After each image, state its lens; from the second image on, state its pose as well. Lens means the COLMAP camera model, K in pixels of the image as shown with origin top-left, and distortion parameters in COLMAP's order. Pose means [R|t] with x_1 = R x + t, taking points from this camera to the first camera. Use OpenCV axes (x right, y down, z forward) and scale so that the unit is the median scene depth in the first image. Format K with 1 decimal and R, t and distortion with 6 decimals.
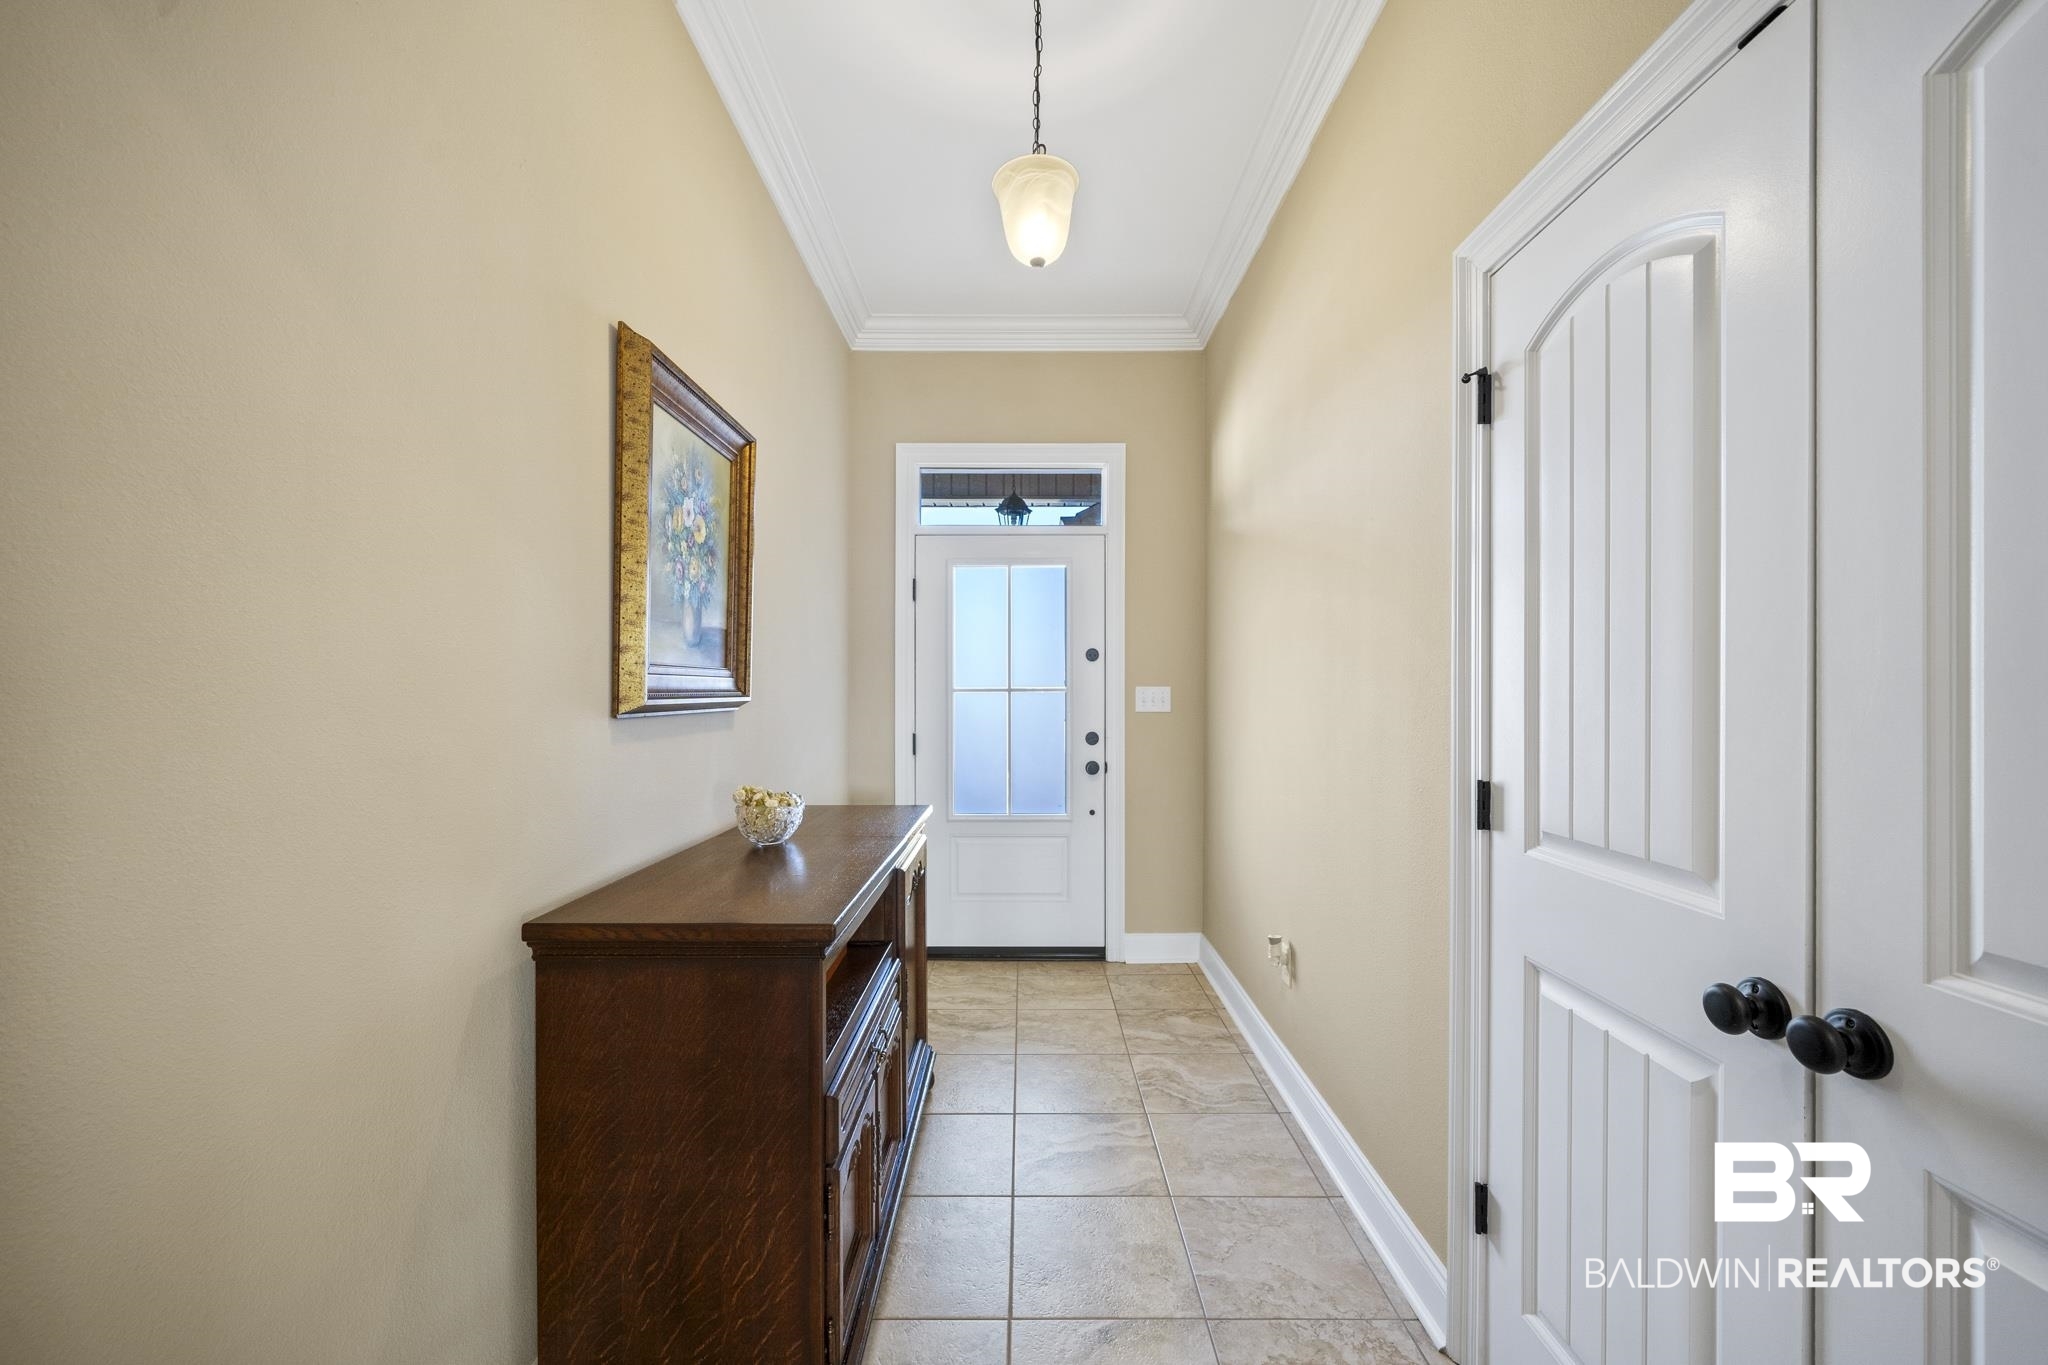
lens RADIAL K [[810.5, 0, 1025.9], [0, 810.5, 682.5], [0, 0, 1]] dist [-0.002070, -0.000138]
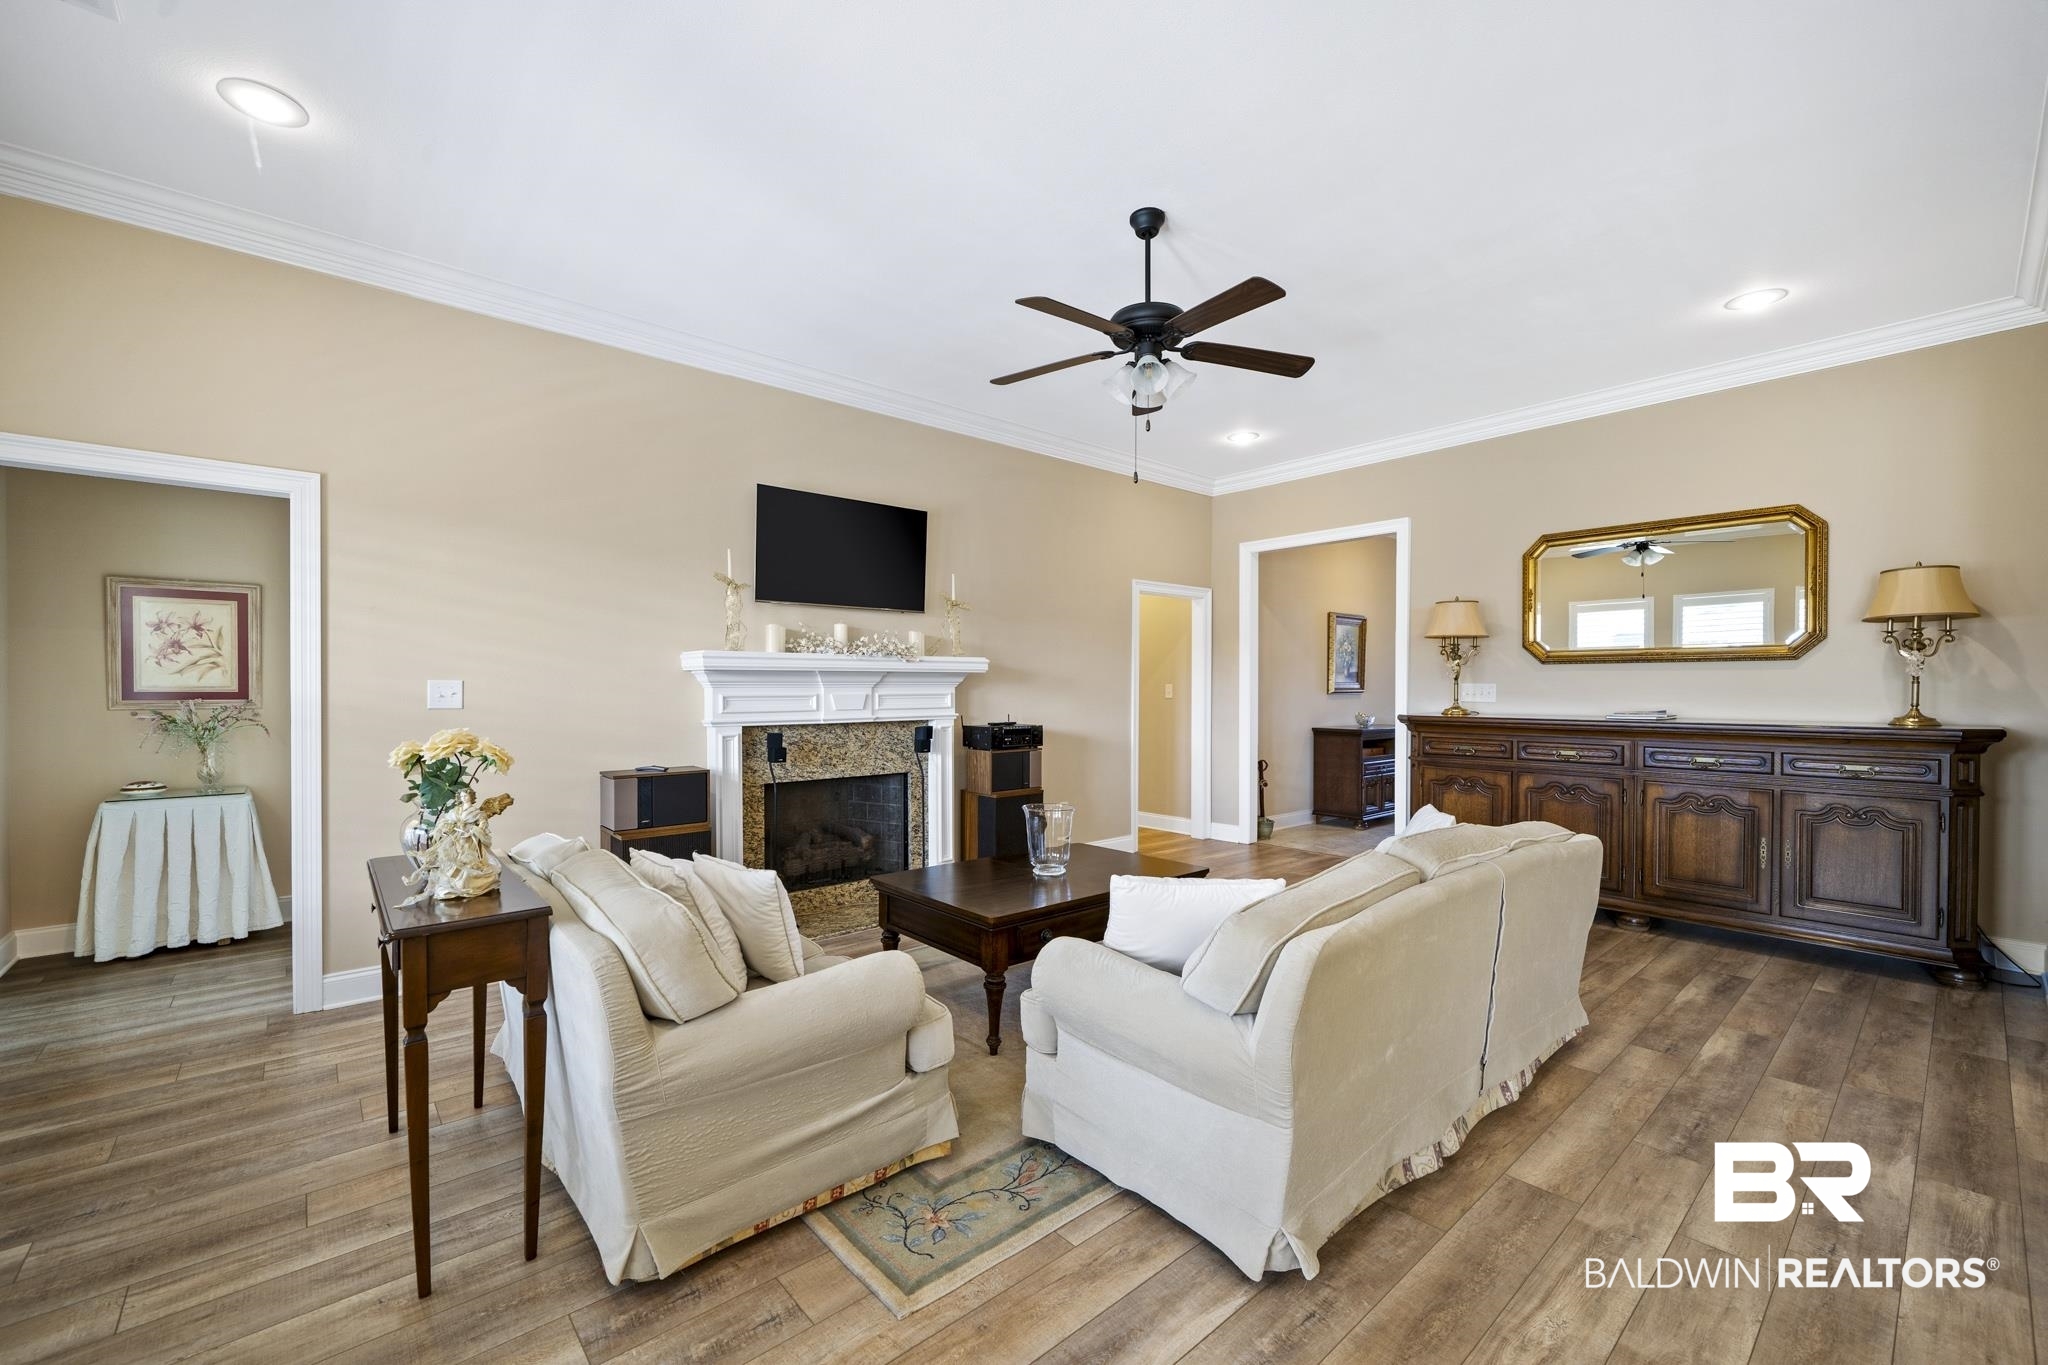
lens RADIAL K [[818.6, 0, 1026.4], [0, 818.6, 689.5], [0, 0, 1]] dist [0.002258, -0.000267]
pose [[0.650212, -0.002328, -0.759749, 1.599620], [0.008640, 0.999953, 0.004331, -0.014868], [0.759703, -0.009381, 0.650202, -2.780339]]
